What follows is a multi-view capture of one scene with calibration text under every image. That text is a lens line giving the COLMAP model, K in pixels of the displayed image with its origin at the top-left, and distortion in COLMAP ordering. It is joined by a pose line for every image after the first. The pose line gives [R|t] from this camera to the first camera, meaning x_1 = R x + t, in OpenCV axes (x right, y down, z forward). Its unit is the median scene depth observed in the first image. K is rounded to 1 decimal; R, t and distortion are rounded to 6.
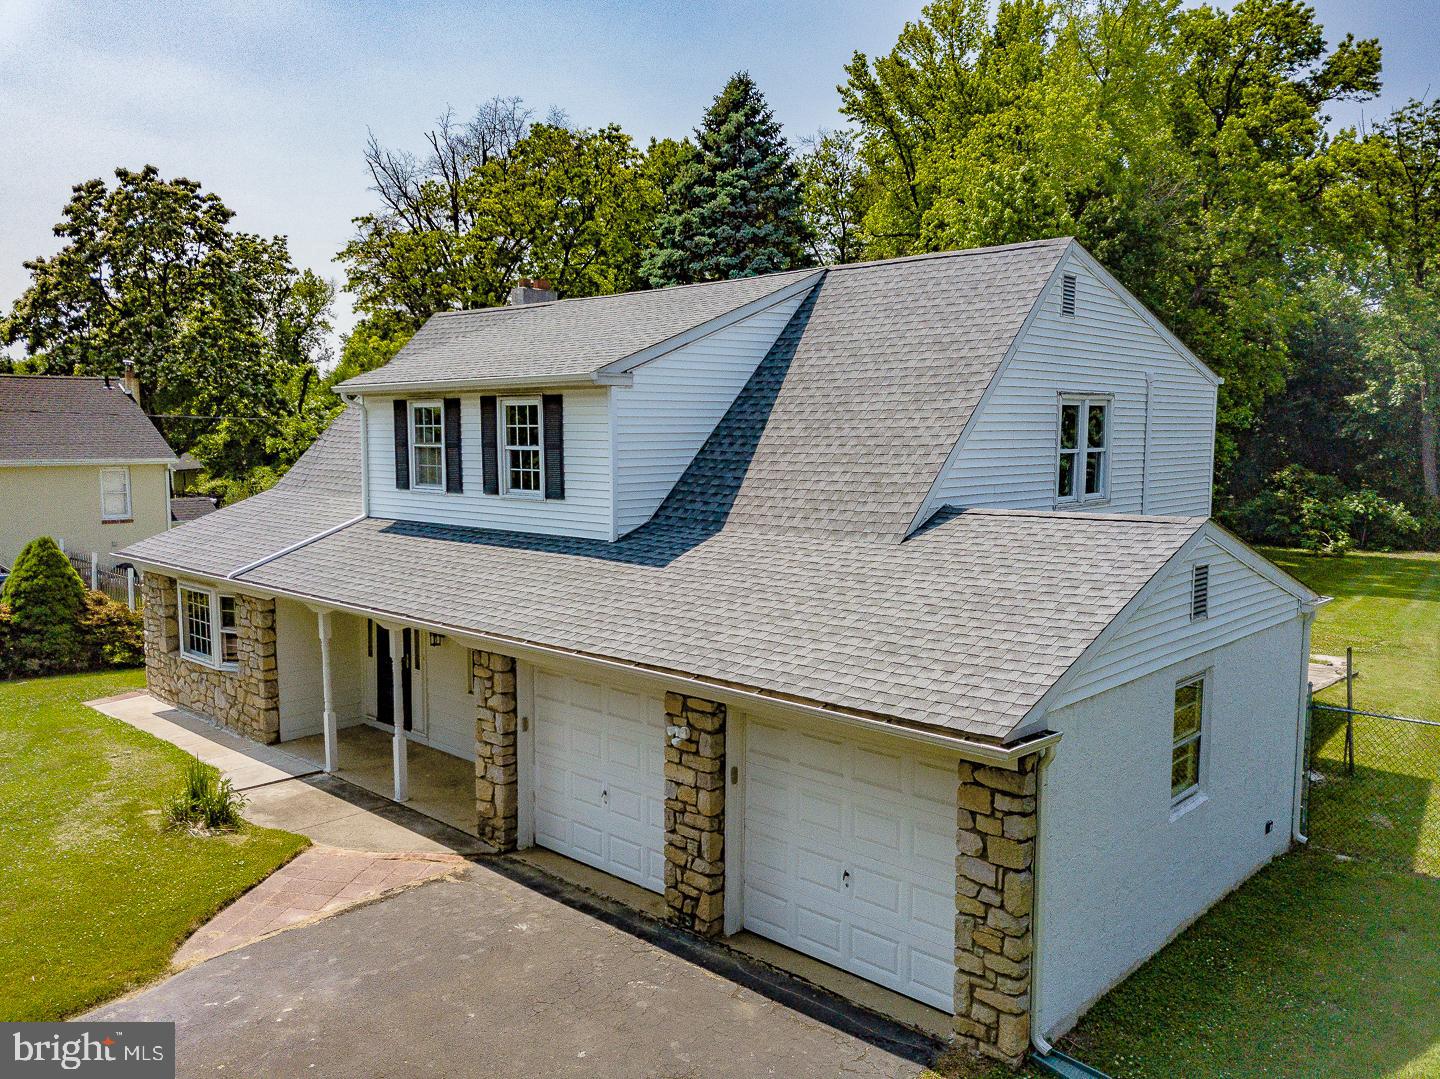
lens RADIAL K [[1114.1, 0, 726.1], [0, 1114.1, 539.8], [0, 0, 1]] dist [0.004272, 0.004800]
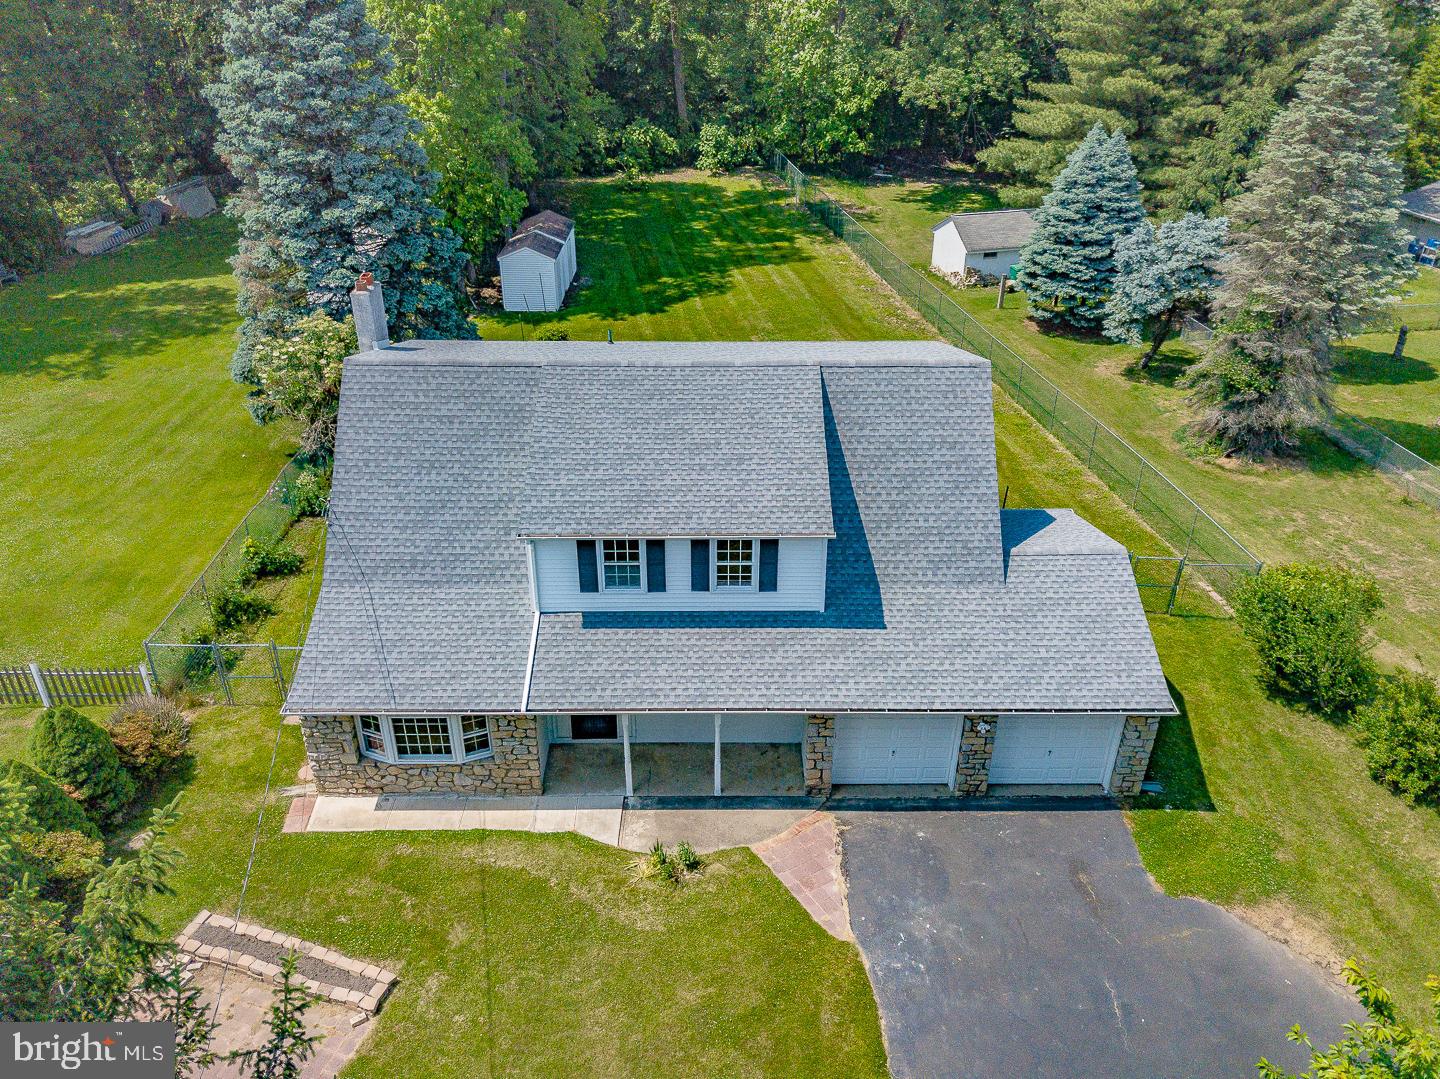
lens RADIAL K [[1114.1, 0, 726.1], [0, 1114.1, 539.8], [0, 0, 1]] dist [0.004272, 0.004800]
pose [[0.726770, -0.343896, 0.594593, -1.205936], [0.060351, 0.894265, 0.443450, -0.872494], [-0.684225, -0.286402, 0.670679, 0.019762]]
